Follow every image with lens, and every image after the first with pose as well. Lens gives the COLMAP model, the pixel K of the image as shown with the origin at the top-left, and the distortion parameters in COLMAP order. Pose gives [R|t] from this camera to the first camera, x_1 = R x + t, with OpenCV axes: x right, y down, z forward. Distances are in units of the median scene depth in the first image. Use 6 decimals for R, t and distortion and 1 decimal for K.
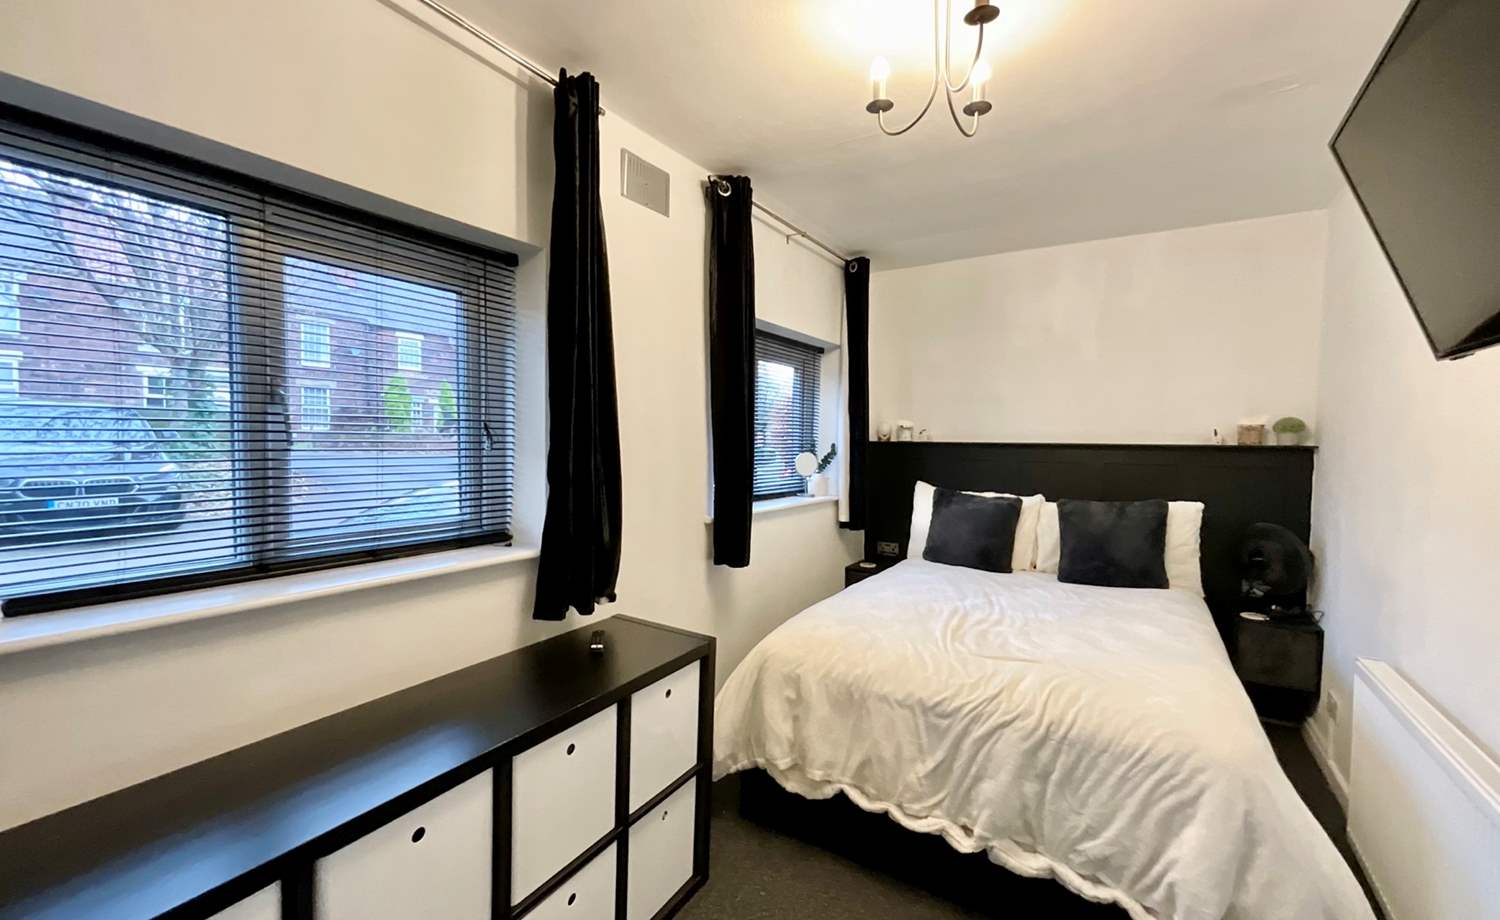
lens RADIAL K [[611.9, 0, 750.0], [0, 611.9, 460.0], [0, 0, 1]] dist [-0.002374, -0.000294]
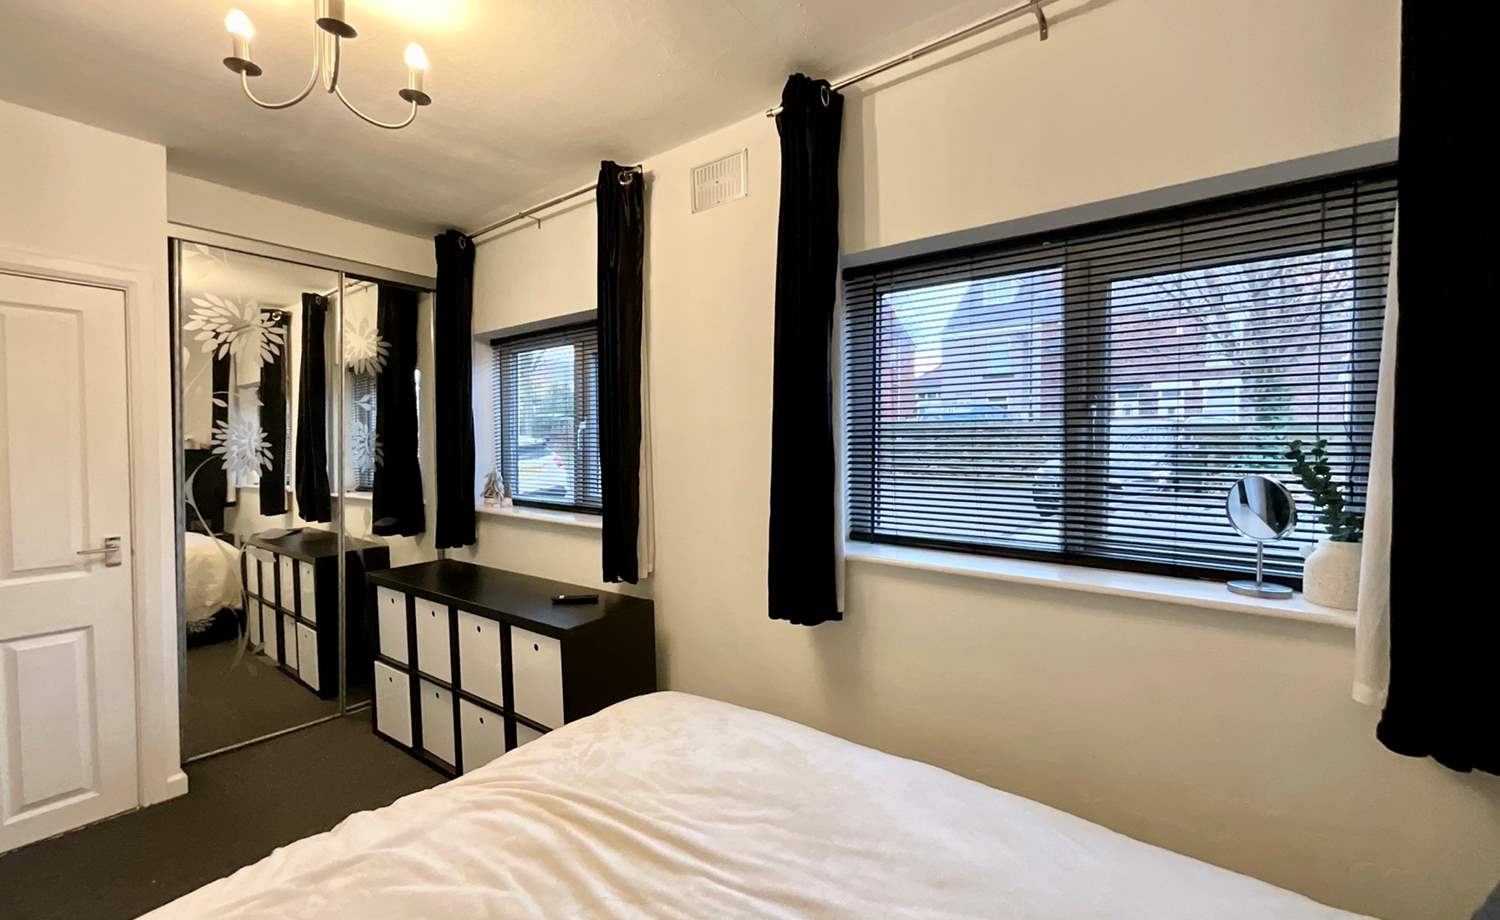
lens RADIAL K [[611.9, 0, 750.0], [0, 611.9, 460.0], [0, 0, 1]] dist [-0.002374, -0.000294]
pose [[-0.134580, 0.001637, -0.990901, 0.932280], [-0.055785, 0.998400, 0.009226, -0.027043], [0.989331, 0.056519, -0.134274, 1.446784]]
